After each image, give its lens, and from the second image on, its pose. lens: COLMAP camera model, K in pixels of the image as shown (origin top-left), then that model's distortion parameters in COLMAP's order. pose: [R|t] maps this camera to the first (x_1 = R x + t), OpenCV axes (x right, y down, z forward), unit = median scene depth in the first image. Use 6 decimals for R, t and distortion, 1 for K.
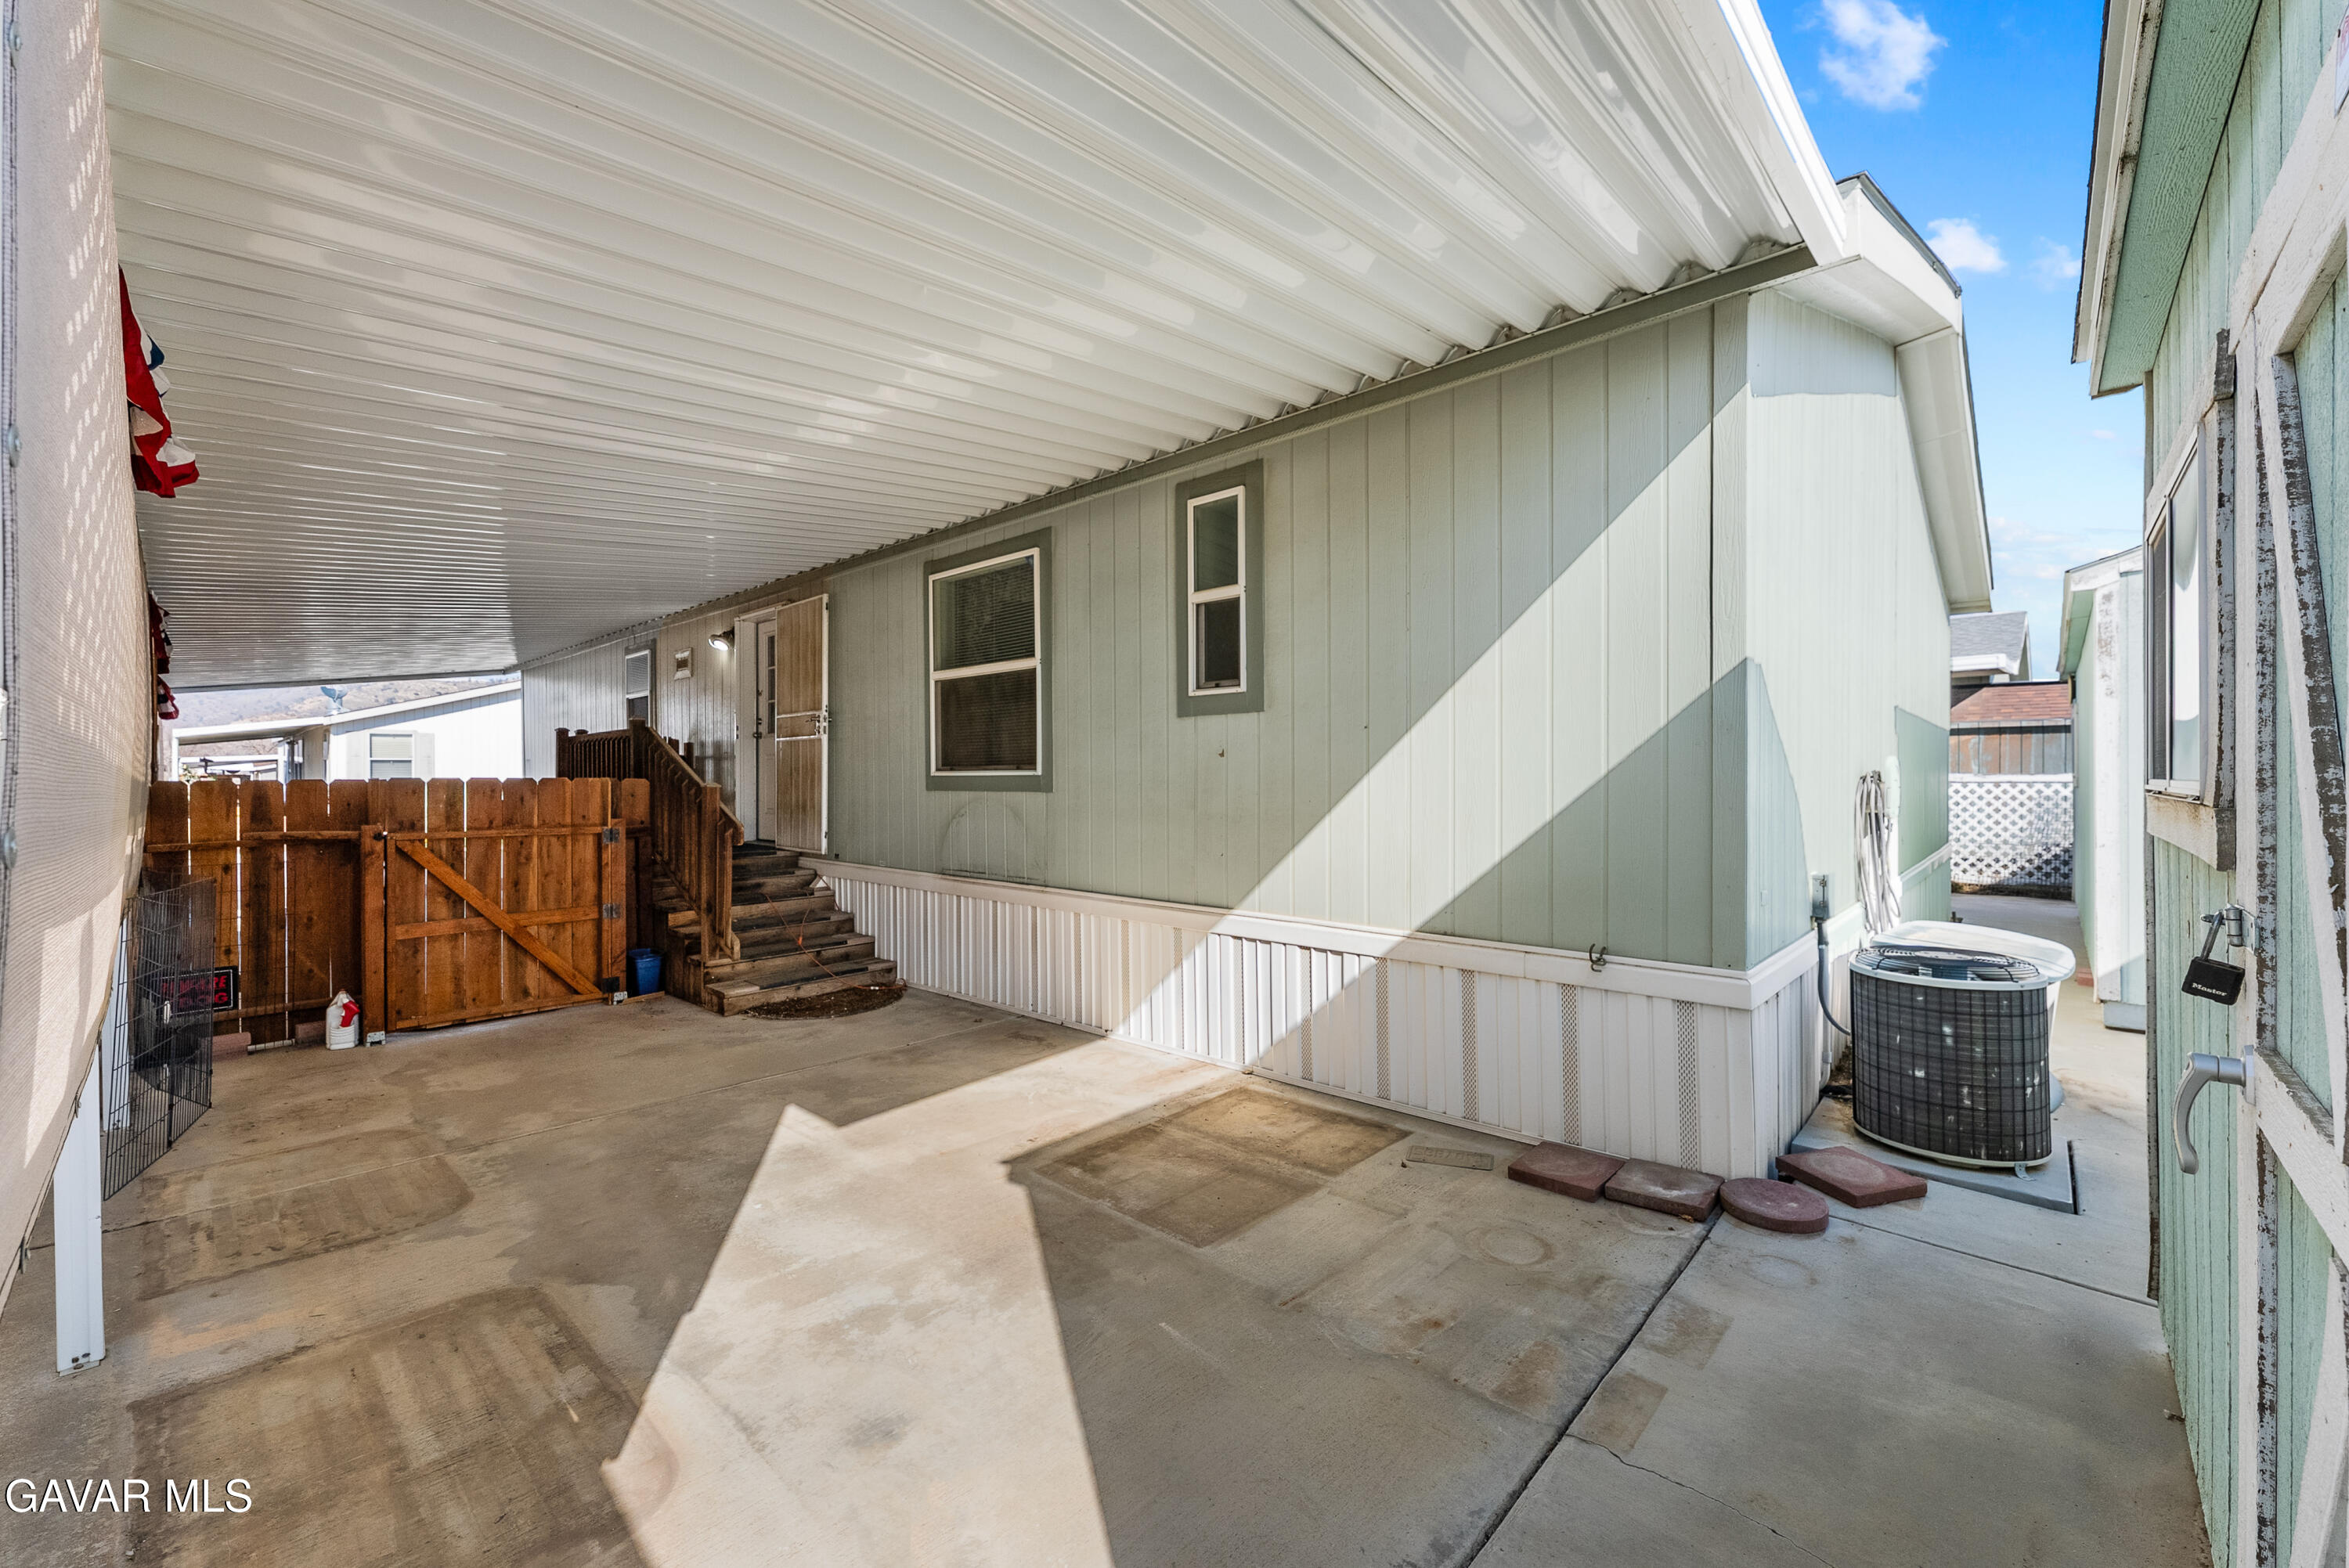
lens RADIAL K [[959.3, 0, 1182.7], [0, 959.3, 780.1], [0, 0, 1]] dist [0.000884, 0.000664]
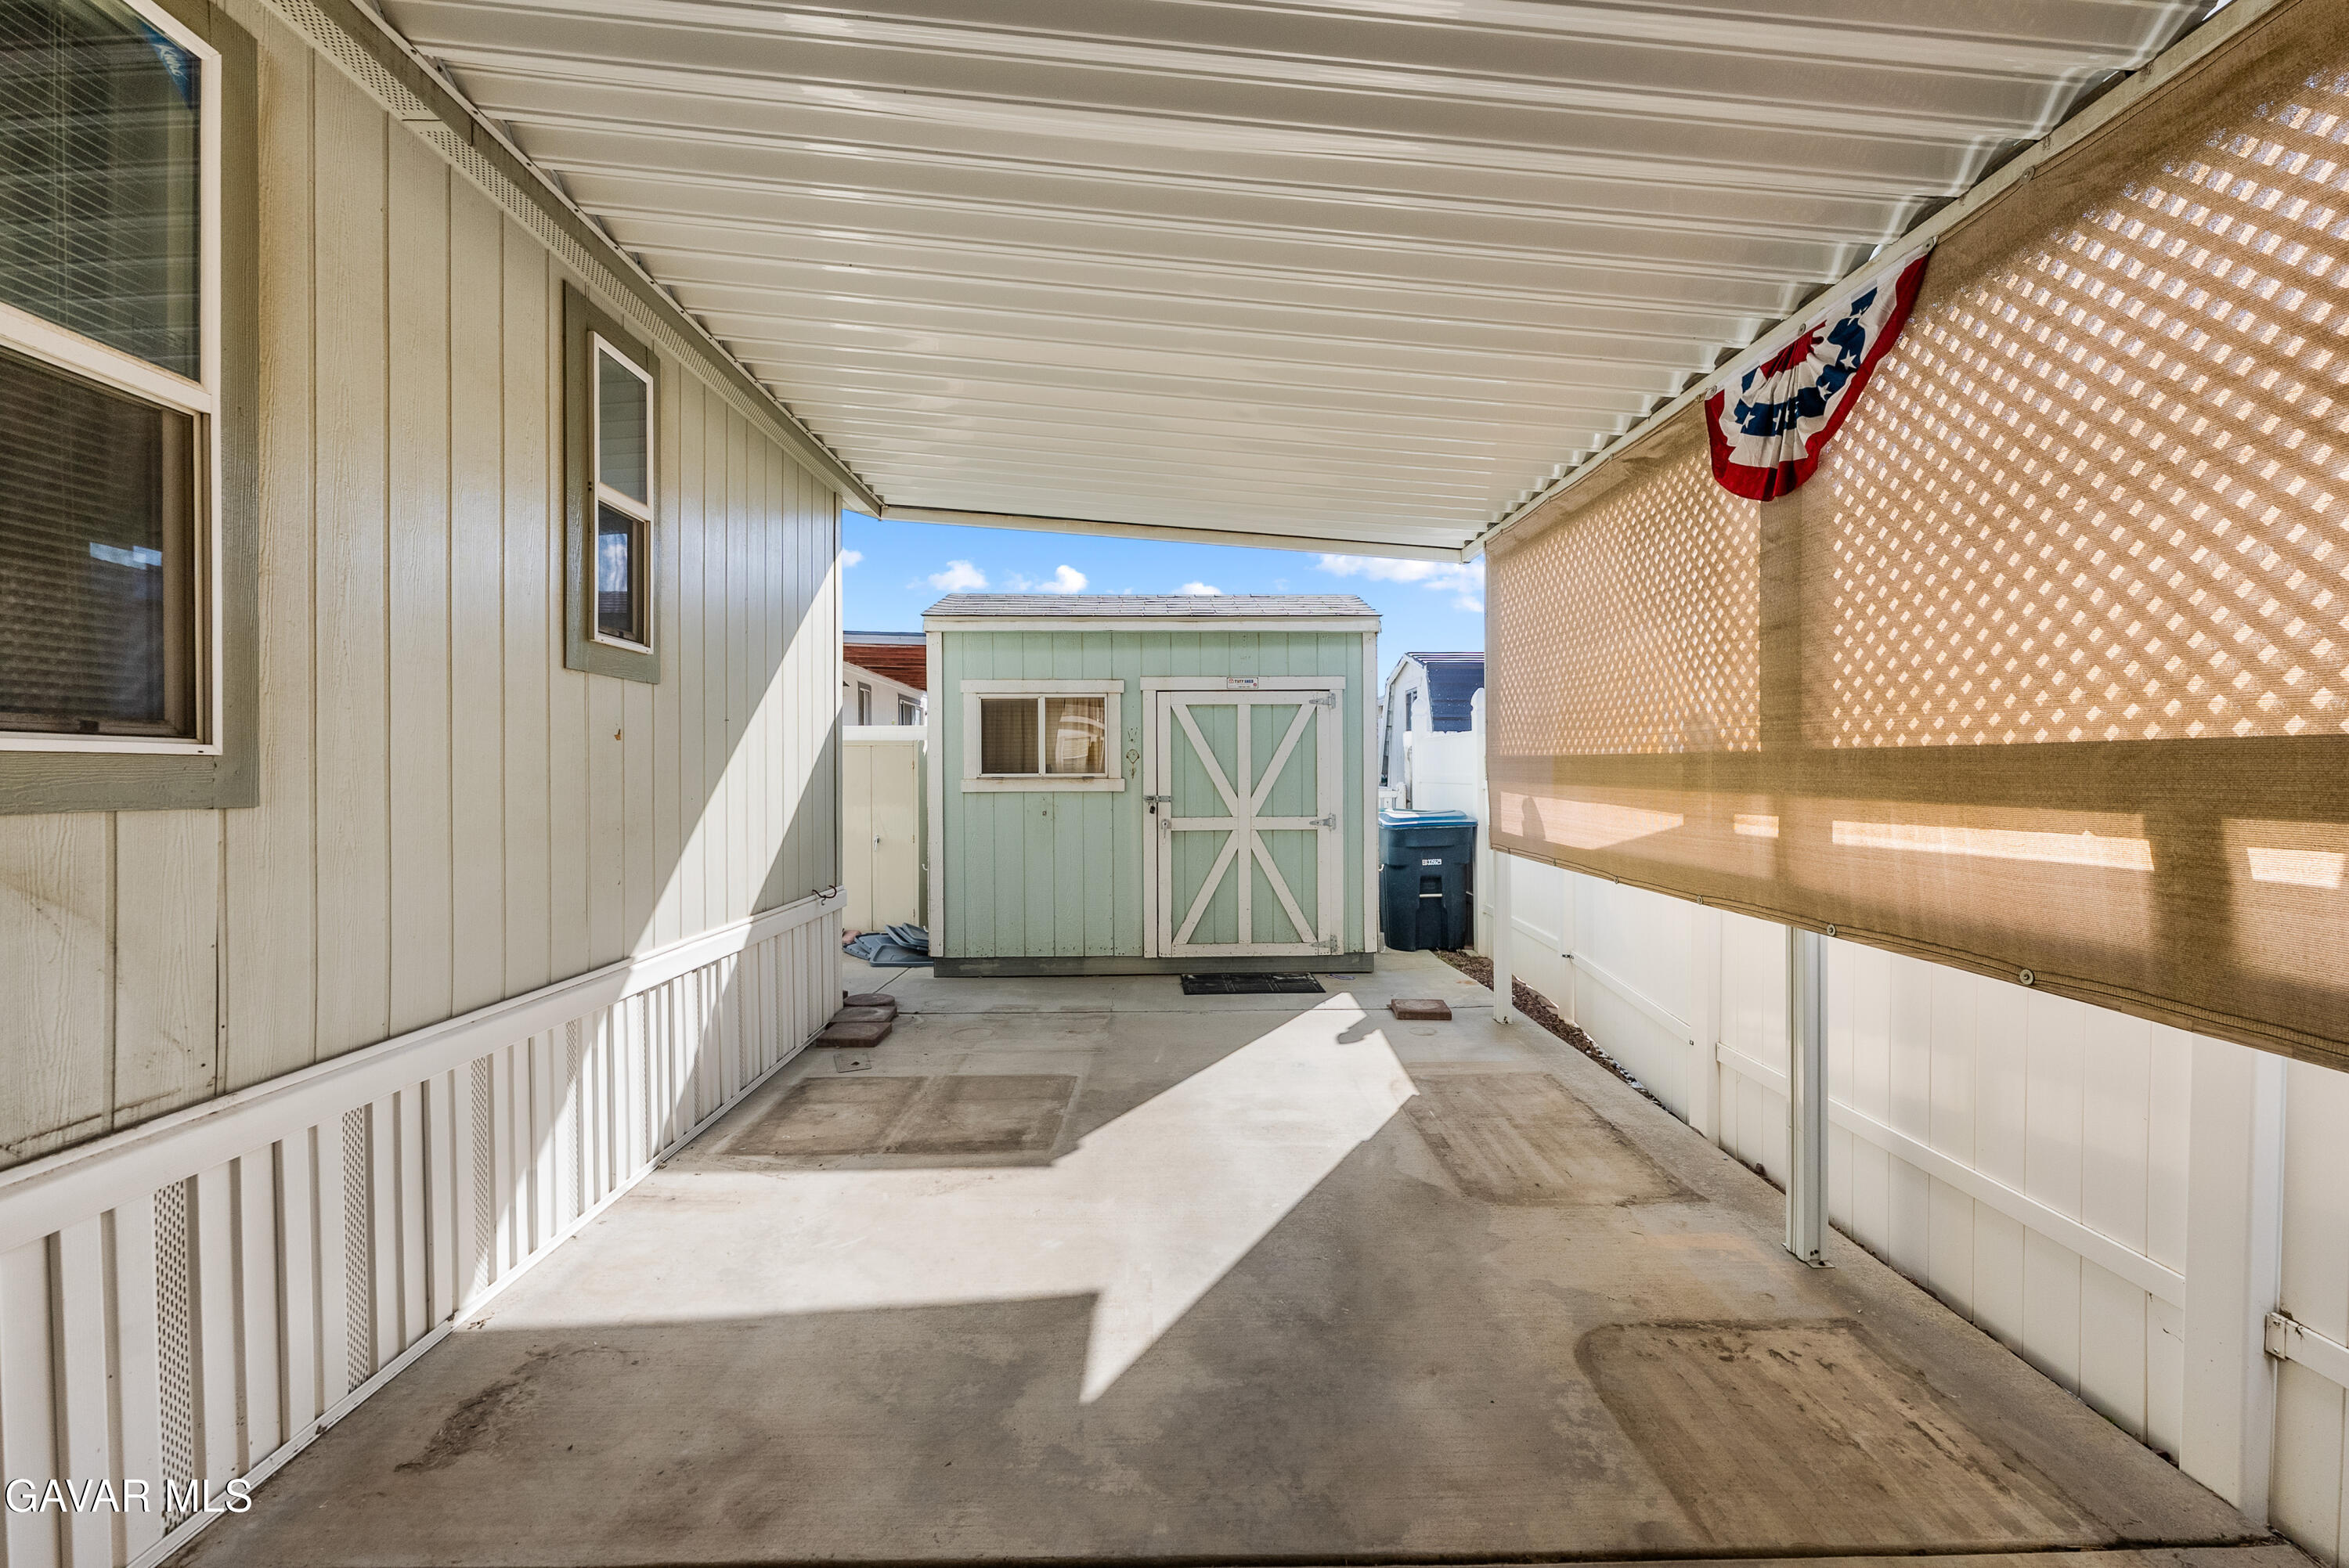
lens RADIAL K [[946.5, 0, 1185.7], [0, 946.5, 781.3], [0, 0, 1]] dist [0.000173, -0.000184]
pose [[-0.701773, 0.003744, 0.712390, -0.980078], [0.012696, 0.999893, 0.007251, 0.005182], [-0.712287, 0.014133, -0.701746, 1.596037]]
